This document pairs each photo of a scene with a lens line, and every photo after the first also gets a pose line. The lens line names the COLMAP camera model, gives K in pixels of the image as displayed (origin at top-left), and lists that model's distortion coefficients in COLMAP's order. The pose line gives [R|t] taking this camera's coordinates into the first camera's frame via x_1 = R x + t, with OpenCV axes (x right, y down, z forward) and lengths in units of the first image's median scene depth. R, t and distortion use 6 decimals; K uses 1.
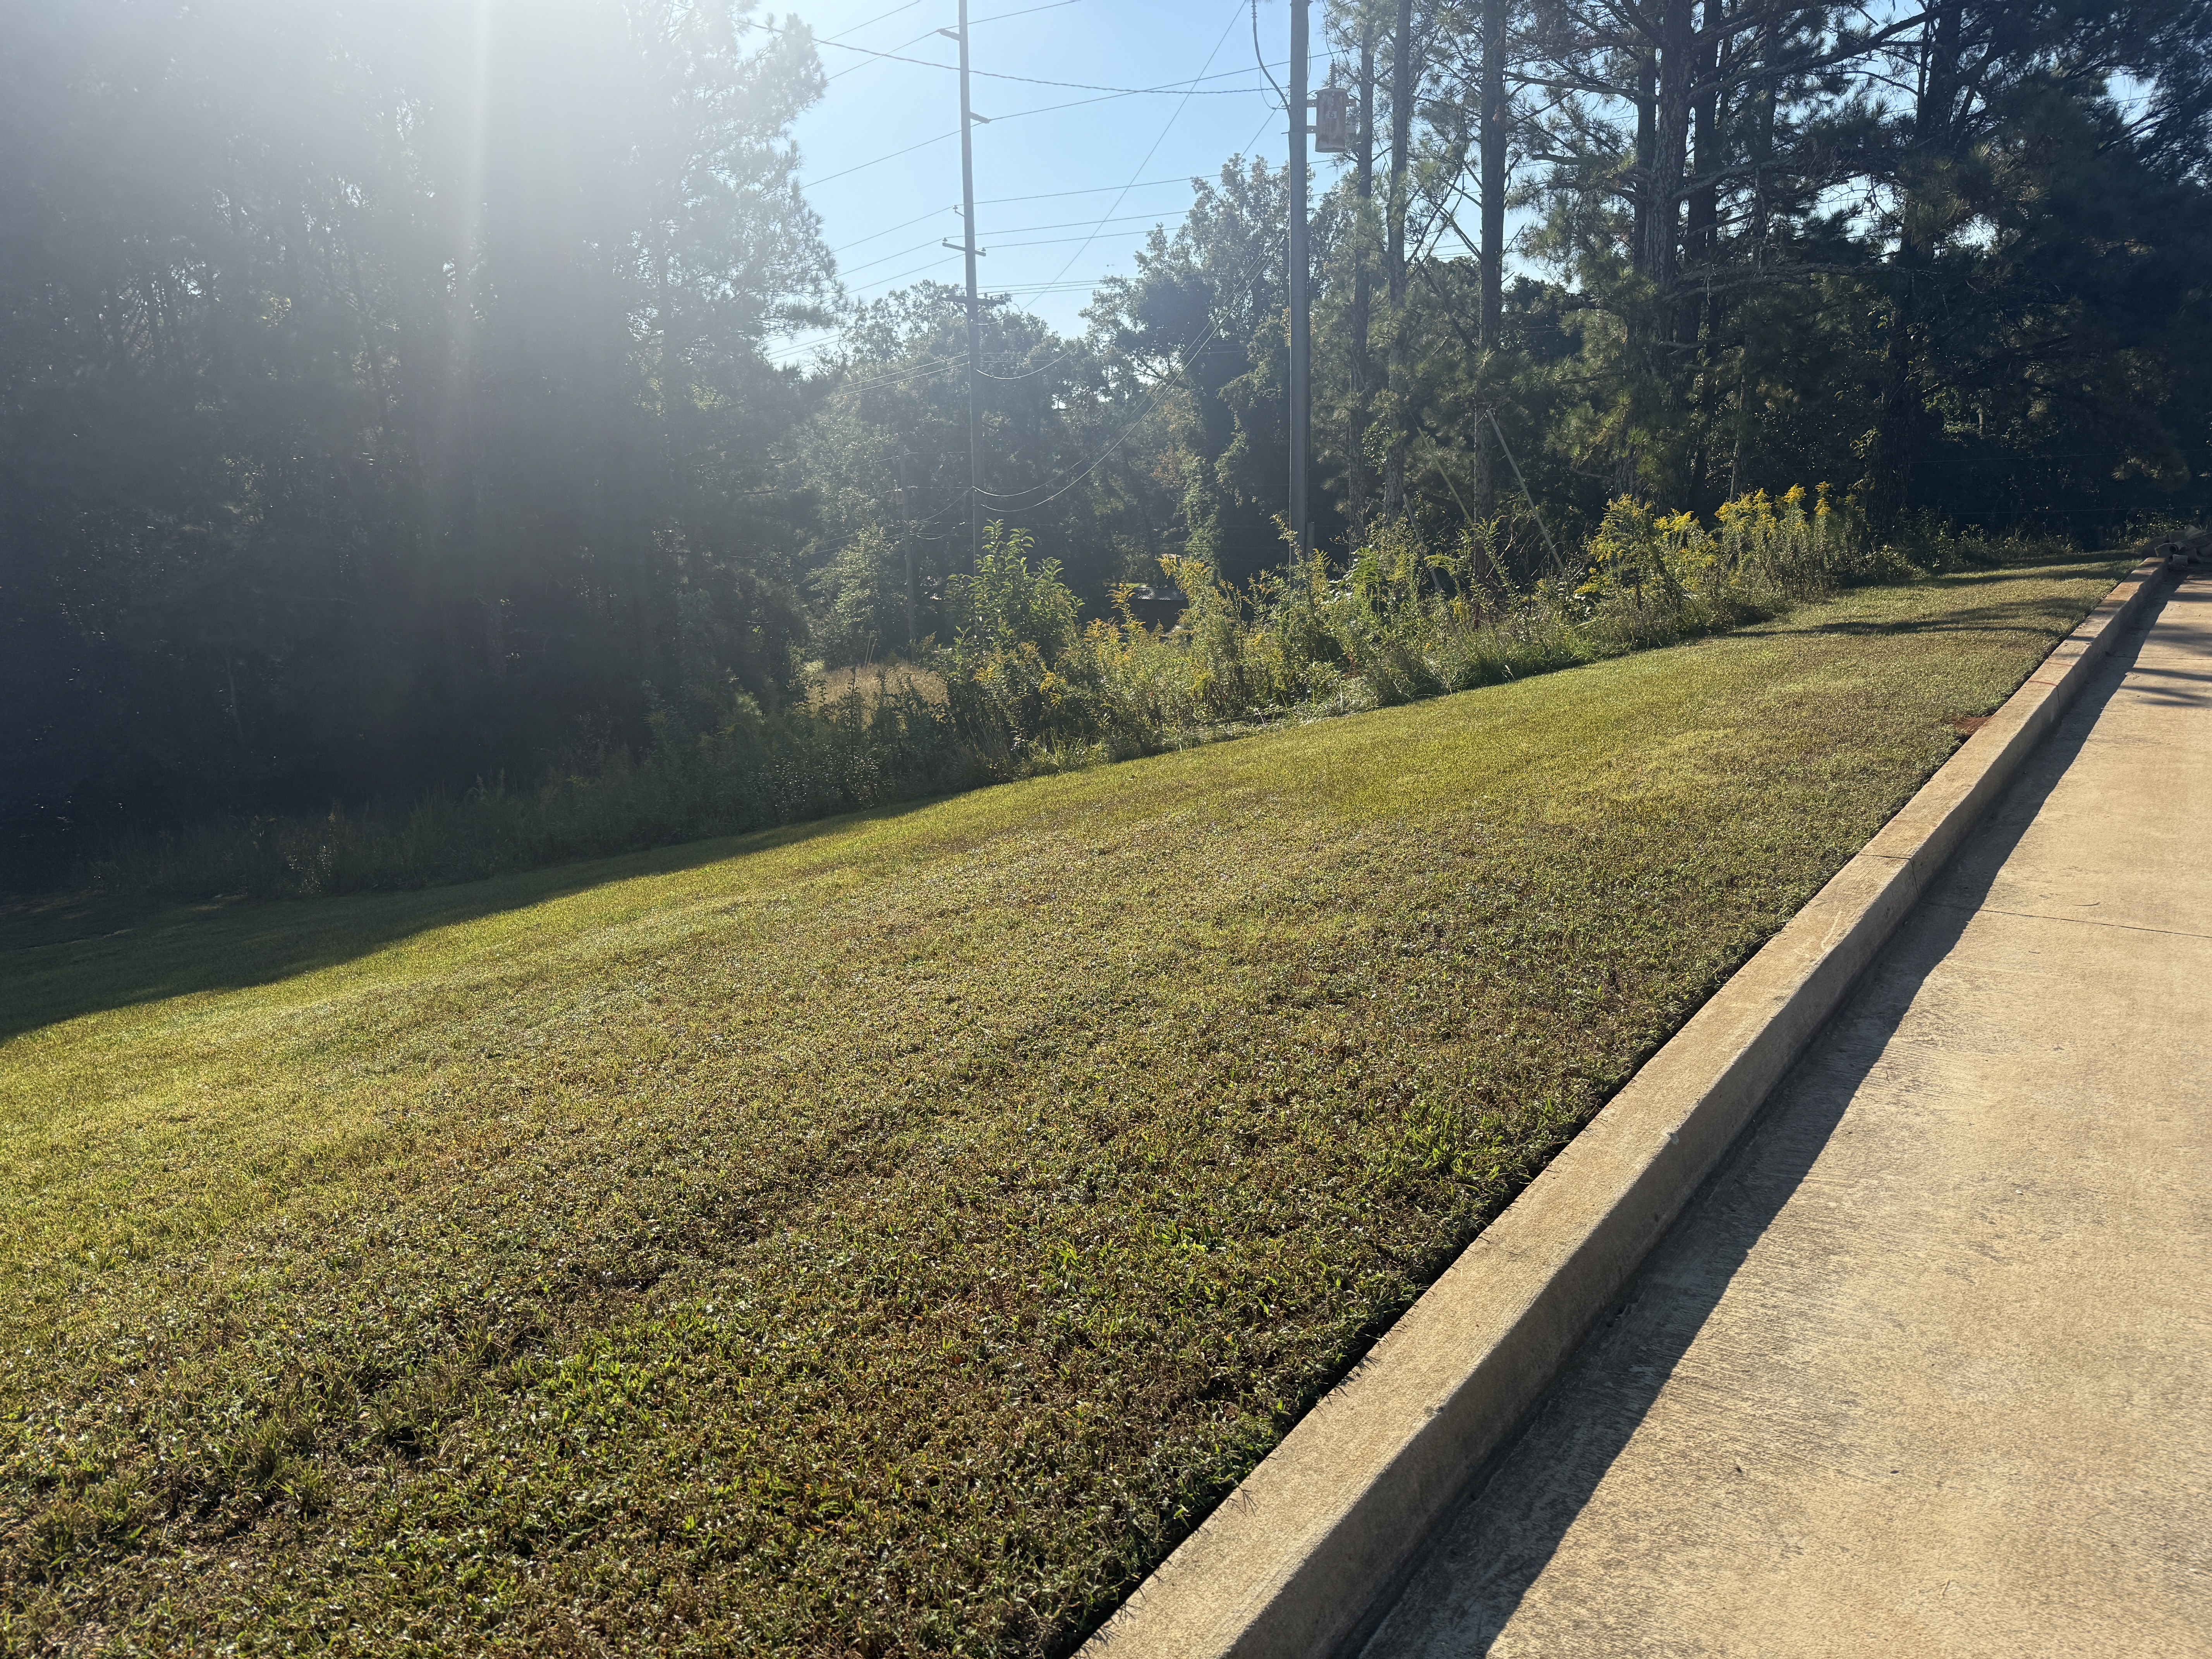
lens RADIAL K [[1536.0, 0, 1100.7], [0, 1536.0, 842.9], [0, 0, 1]] dist [0.088558, -0.125100]
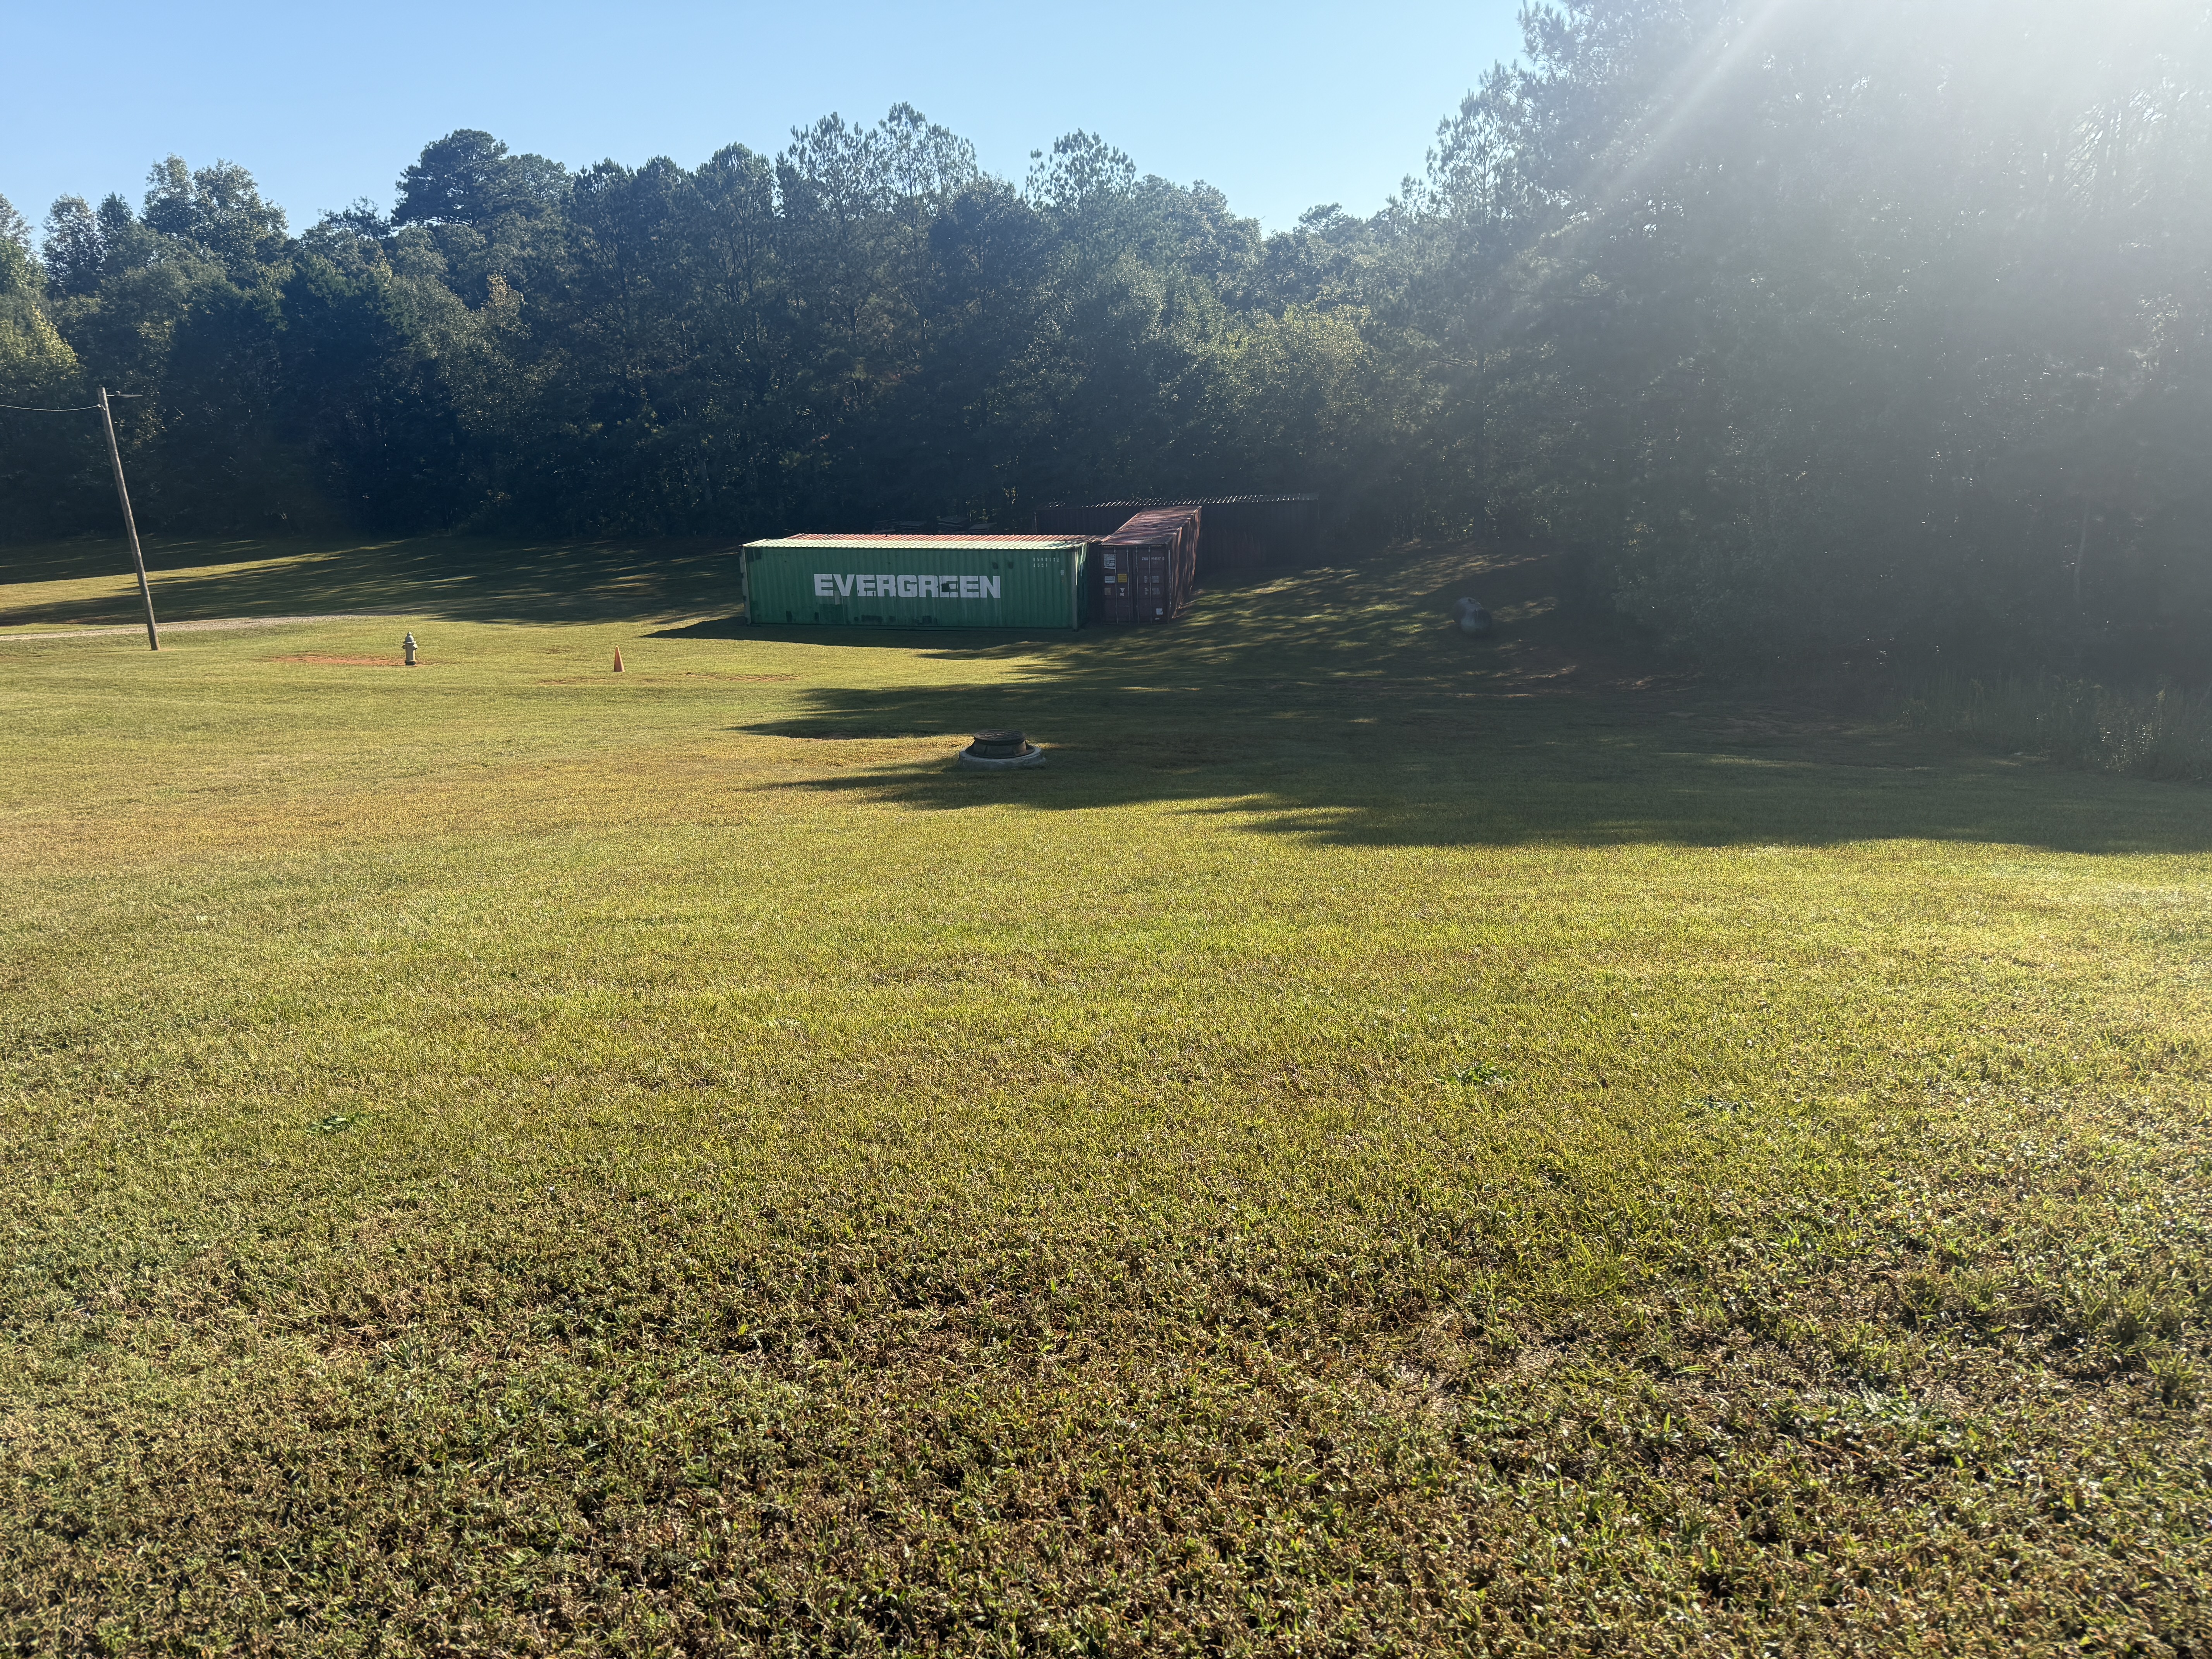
lens RADIAL K [[1536.0, 0, 1100.7], [0, 1536.0, 842.9], [0, 0, 1]] dist [0.088558, -0.125100]
pose [[0.493467, 0.252797, -0.832216, -0.070488], [-0.175383, 0.966096, 0.189470, 0.016563], [0.851899, 0.052460, 0.521073, -0.056716]]
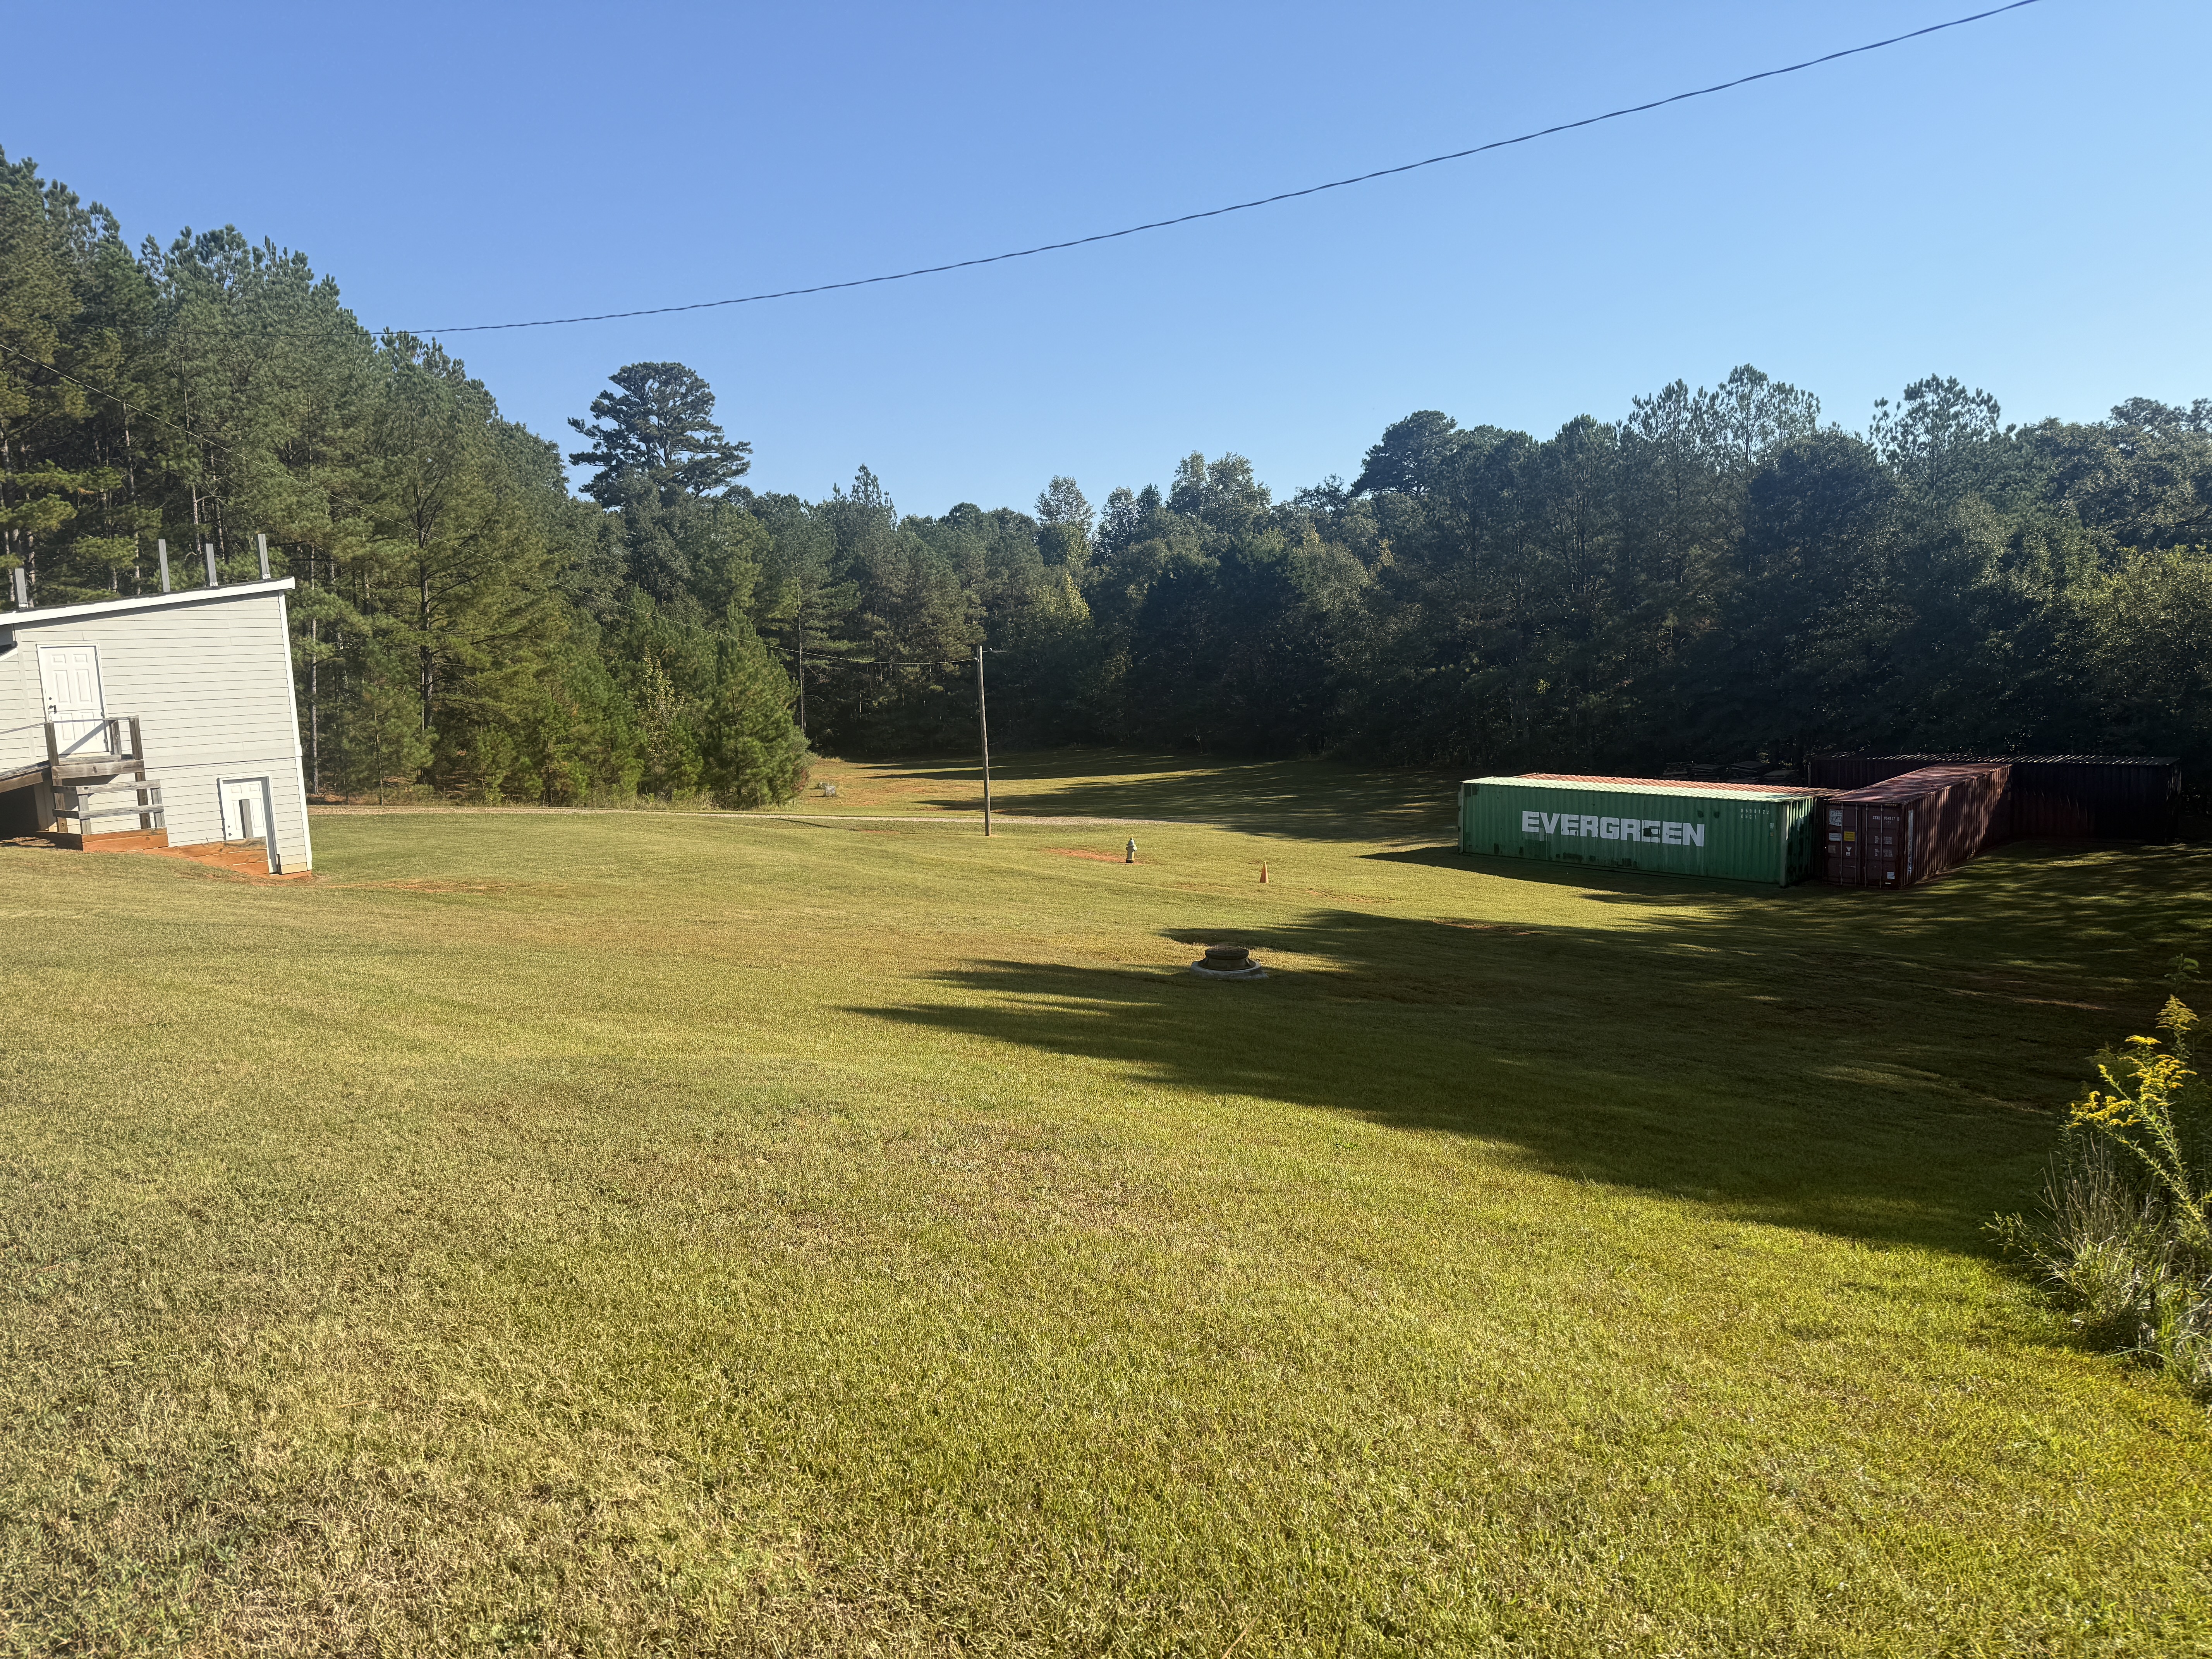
lens RADIAL K [[1526.4, 0, 1096.3], [0, 1526.4, 837.8], [0, 0, 1]] dist [0.171520, -0.330380]
pose [[-0.105908, 0.146670, -0.983500, 1.275027], [-0.192518, 0.967324, 0.164989, -0.594894], [0.975562, 0.206815, -0.074210, 1.950787]]
